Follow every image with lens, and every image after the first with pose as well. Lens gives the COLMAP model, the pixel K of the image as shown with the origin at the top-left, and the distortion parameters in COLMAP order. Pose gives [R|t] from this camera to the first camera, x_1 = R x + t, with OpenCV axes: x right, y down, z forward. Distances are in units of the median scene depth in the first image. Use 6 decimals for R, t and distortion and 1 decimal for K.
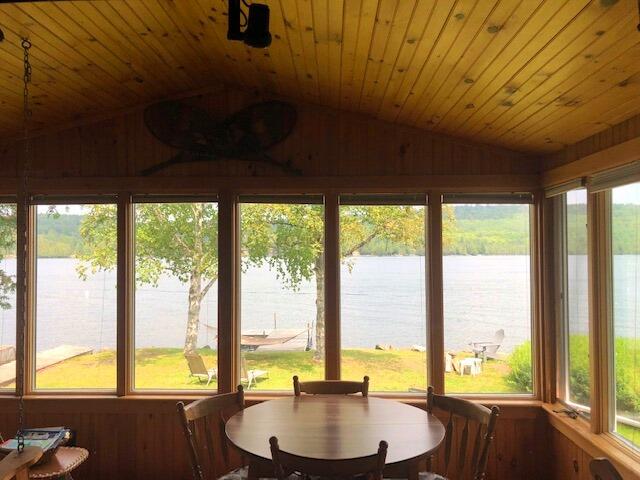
lens RADIAL K [[519.1, 0, 312.9], [0, 519.1, 239.9], [0, 0, 1]] dist [0.025035, -0.014140]
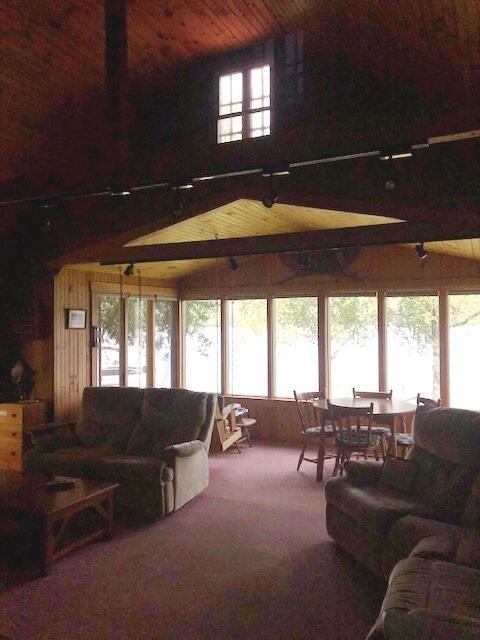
lens RADIAL K [[519.1, 0, 239.1], [0, 519.1, 307.2], [0, 0, 1]] dist [0.025035, -0.014140]
pose [[0.917402, -0.015188, -0.397671, 0.294780], [0.014008, 0.999885, -0.005873, -0.030298], [0.397714, -0.000182, 0.917509, -0.806500]]
